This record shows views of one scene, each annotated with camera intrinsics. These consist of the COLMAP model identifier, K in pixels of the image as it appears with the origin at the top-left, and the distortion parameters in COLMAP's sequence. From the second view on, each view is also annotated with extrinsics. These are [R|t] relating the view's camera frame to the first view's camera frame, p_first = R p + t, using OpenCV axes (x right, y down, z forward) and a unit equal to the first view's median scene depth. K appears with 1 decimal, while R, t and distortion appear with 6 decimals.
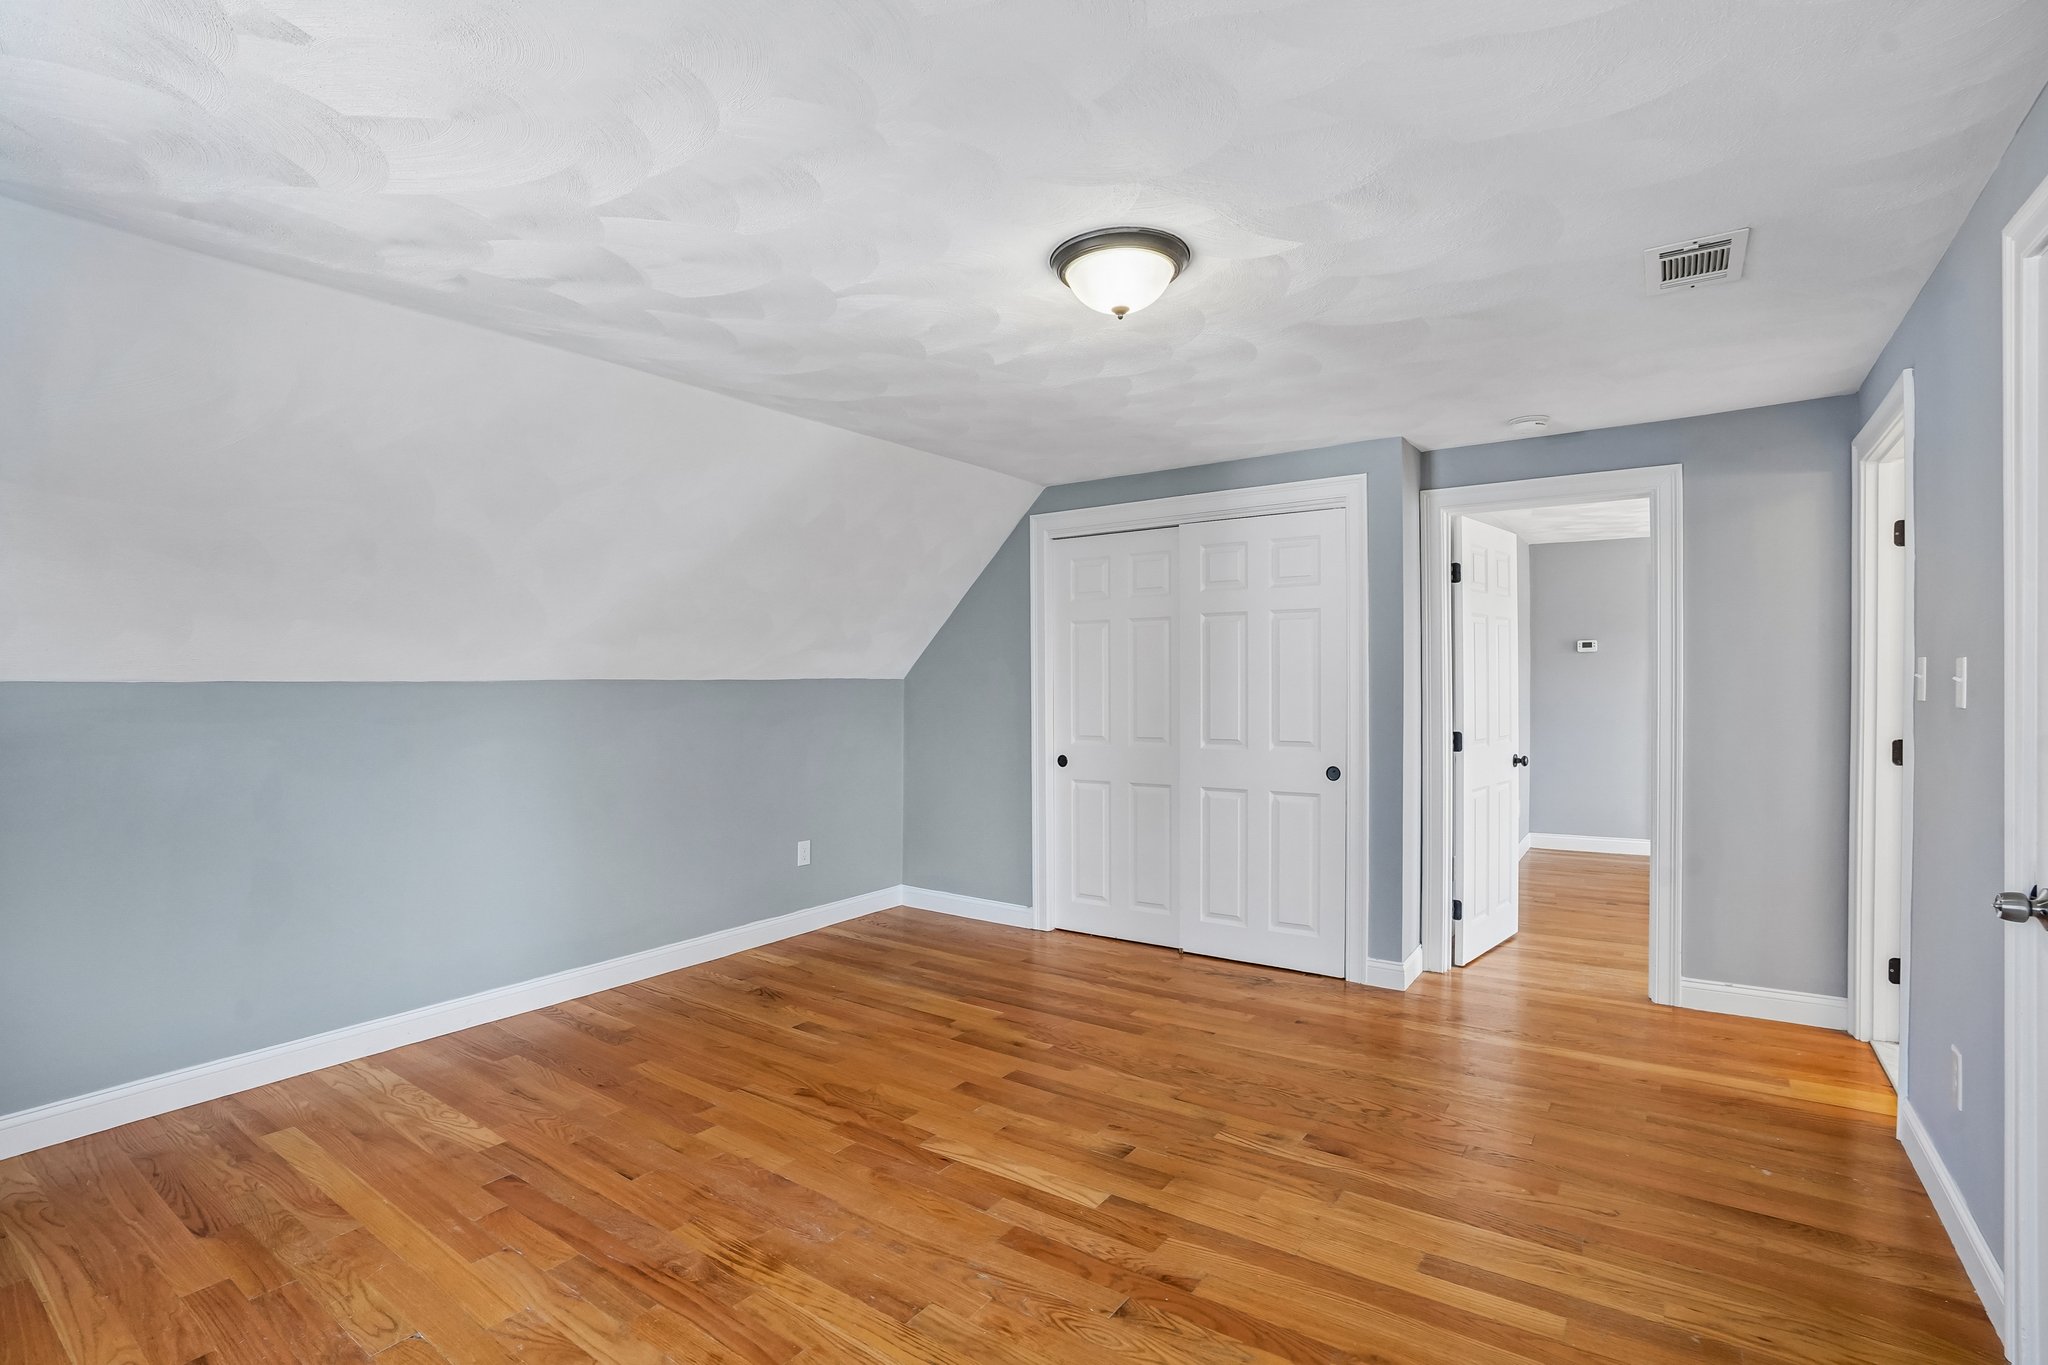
lens RADIAL K [[934.5, 0, 1033.8], [0, 934.5, 688.8], [0, 0, 1]] dist [-0.020968, 0.000406]
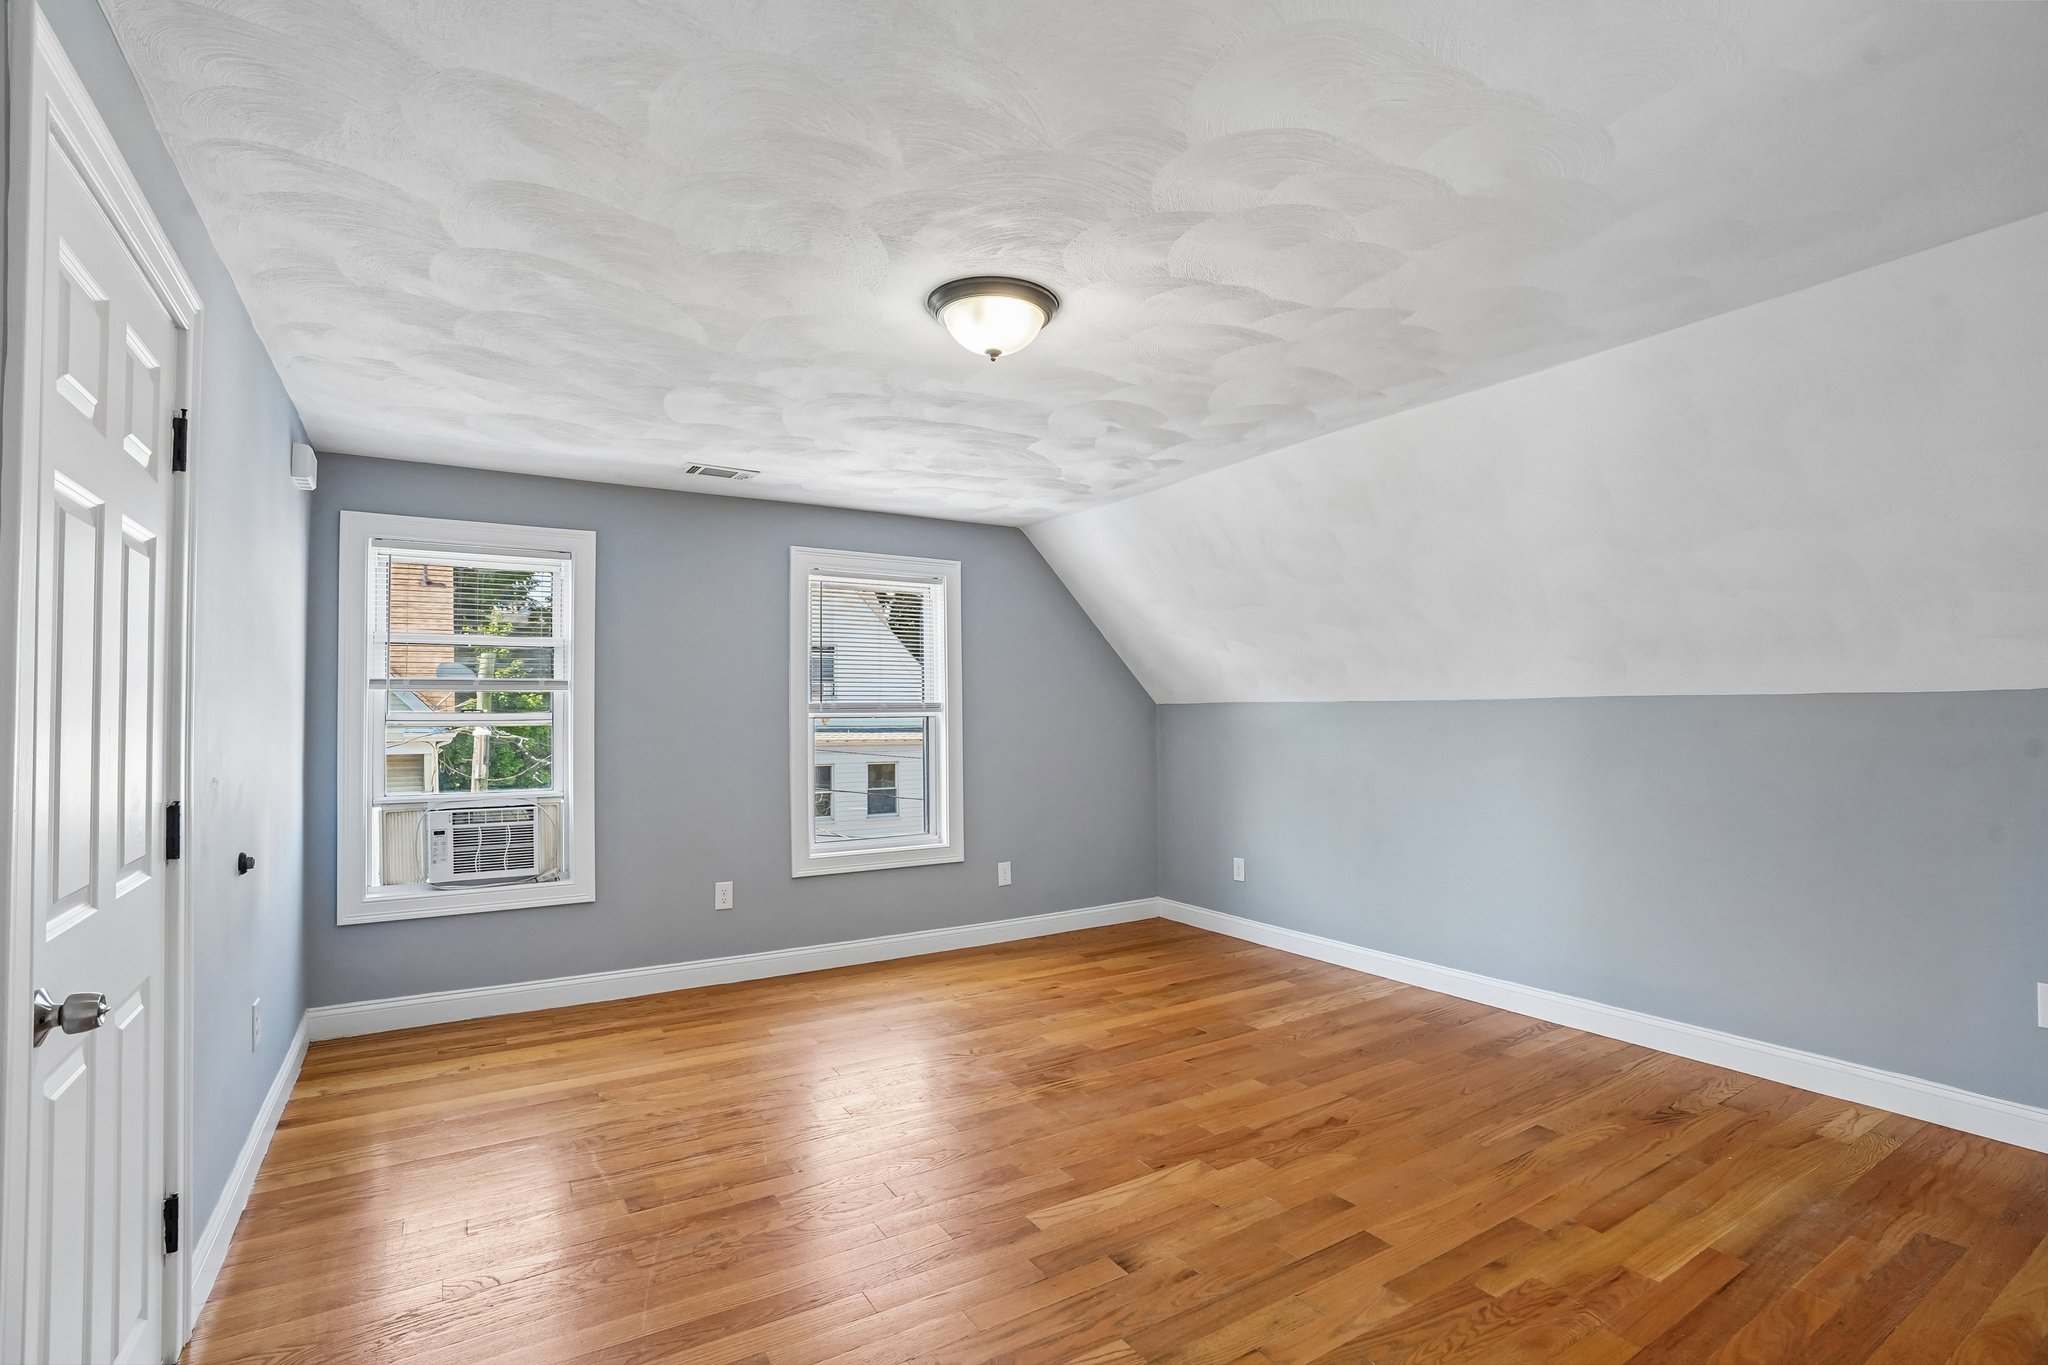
lens RADIAL K [[934.5, 0, 1033.8], [0, 934.5, 688.8], [0, 0, 1]] dist [-0.020968, 0.000406]
pose [[-0.370037, -0.018034, -0.928842, 0.771946], [0.004269, 0.999768, -0.021111, -0.002195], [0.929007, -0.011777, -0.369874, 1.048836]]
